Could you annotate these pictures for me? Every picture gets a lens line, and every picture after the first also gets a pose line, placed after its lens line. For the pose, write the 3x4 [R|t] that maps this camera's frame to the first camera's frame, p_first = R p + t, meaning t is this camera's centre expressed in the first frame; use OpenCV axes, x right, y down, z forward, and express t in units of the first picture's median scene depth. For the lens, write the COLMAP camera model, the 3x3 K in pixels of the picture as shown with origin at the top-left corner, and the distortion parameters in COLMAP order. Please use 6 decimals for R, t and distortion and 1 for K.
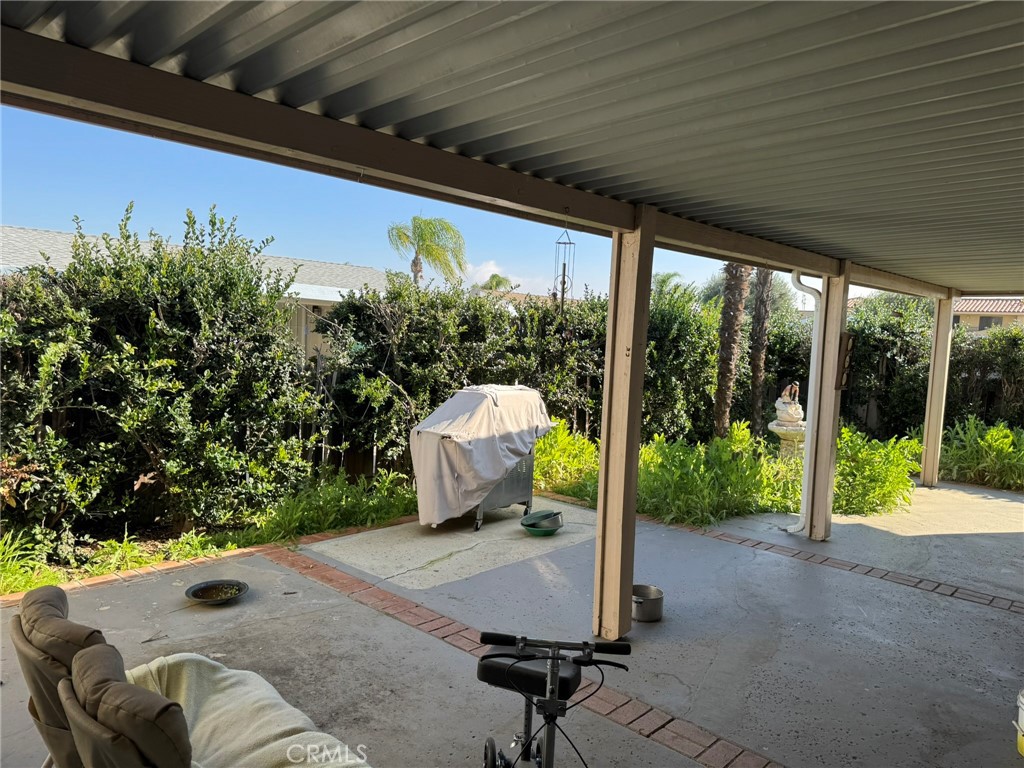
lens RADIAL K [[712.2, 0, 507.4], [0, 712.2, 382.6], [0, 0, 1]] dist [0.083819, -0.087738]
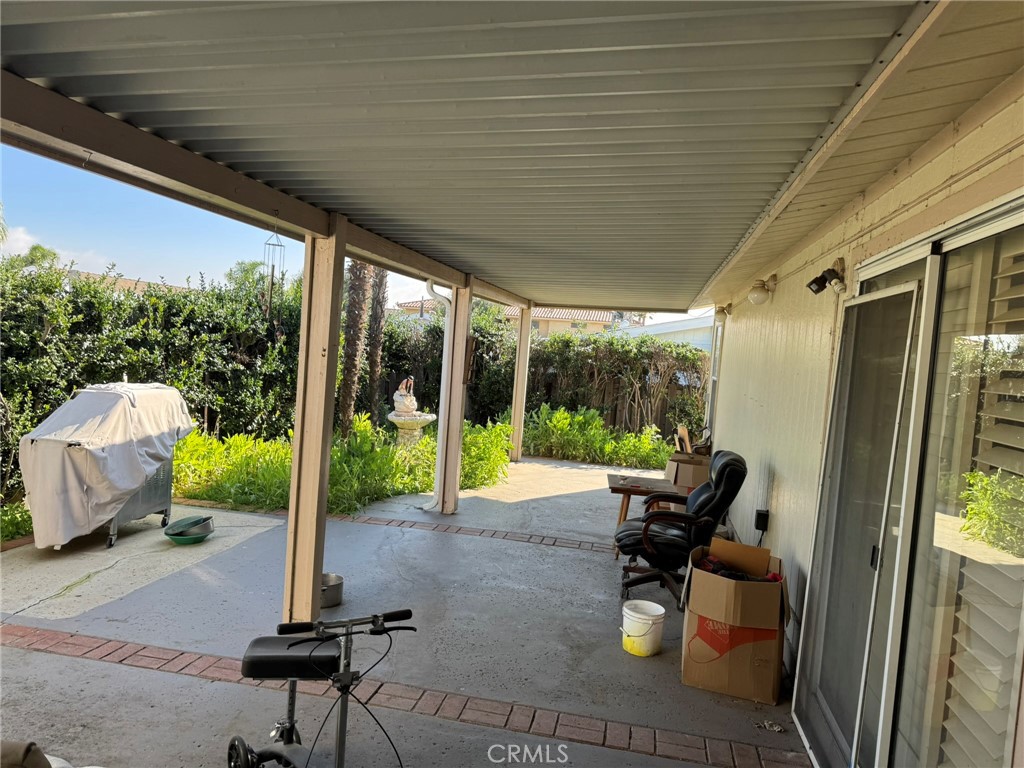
lens RADIAL K [[721.4, 0, 480.6], [0, 721.4, 389.0], [0, 0, 1]] dist [0.229242, -0.411295]
pose [[0.861264, -0.015976, 0.507906, -0.112798], [0.005873, 0.999752, 0.021488, -0.007126], [-0.508124, -0.015524, 0.861144, -0.027968]]
